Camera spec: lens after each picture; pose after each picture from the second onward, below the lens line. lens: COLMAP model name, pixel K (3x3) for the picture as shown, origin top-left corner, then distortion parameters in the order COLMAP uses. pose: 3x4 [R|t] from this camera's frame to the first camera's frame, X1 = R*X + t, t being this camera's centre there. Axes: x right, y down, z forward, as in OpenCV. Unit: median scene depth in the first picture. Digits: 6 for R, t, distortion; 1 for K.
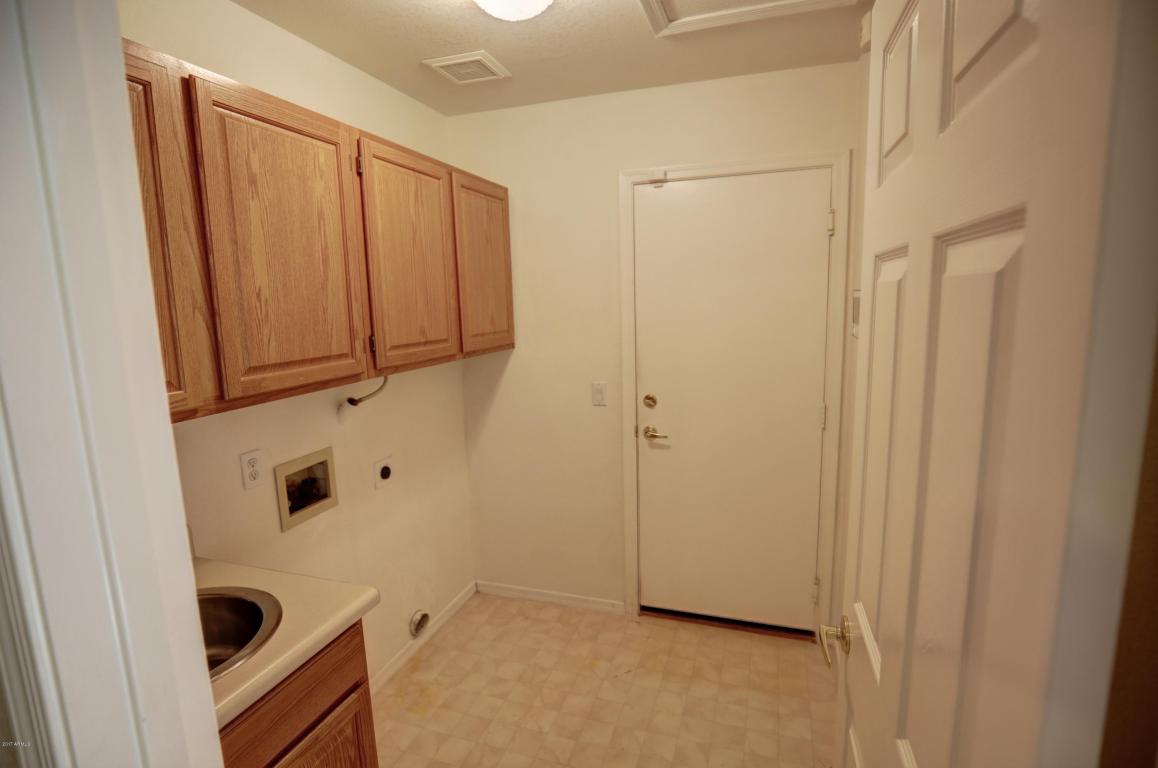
lens RADIAL K [[560.2, 0, 584.7], [0, 560.2, 384.2], [0, 0, 1]] dist [-0.022894, 0.000512]
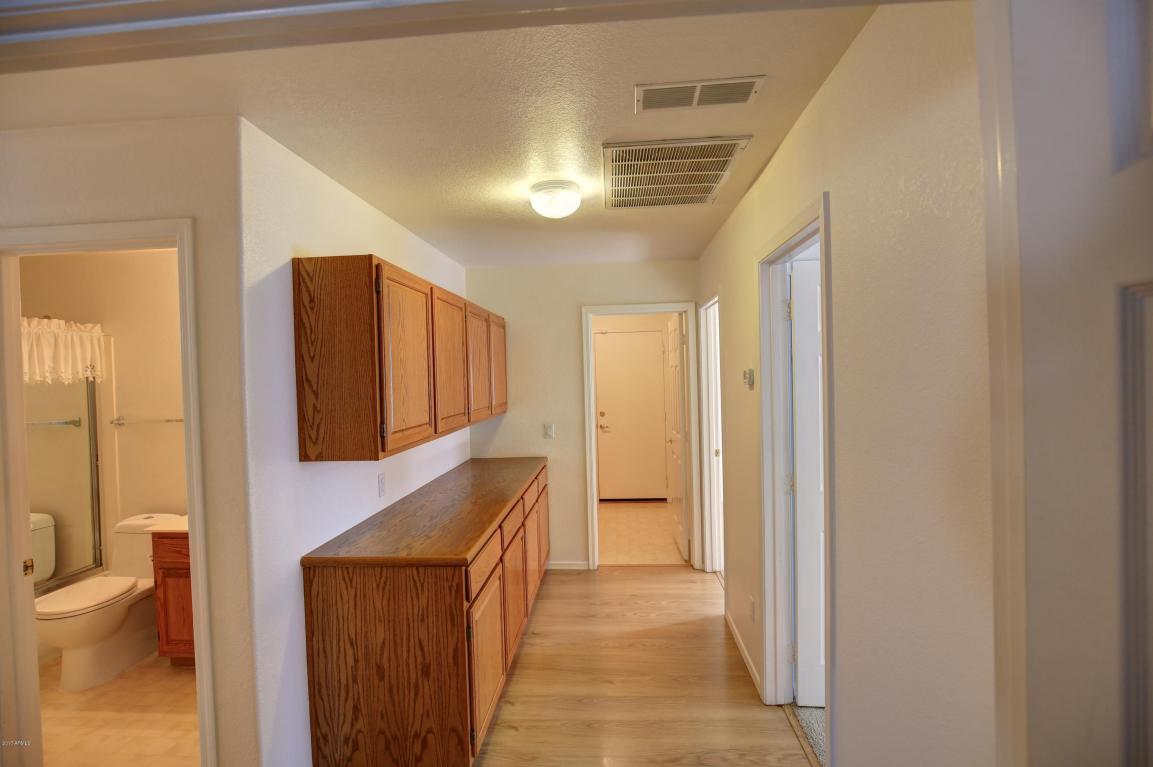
lens RADIAL K [[557.8, 0, 582.2], [0, 557.8, 383.7], [0, 0, 1]] dist [-0.022894, 0.000512]
pose [[0.994629, -0.000336, 0.103508, -0.232524], [0.018026, 0.985276, -0.170018, 0.321259], [-0.101927, 0.170970, 0.979990, -1.482128]]
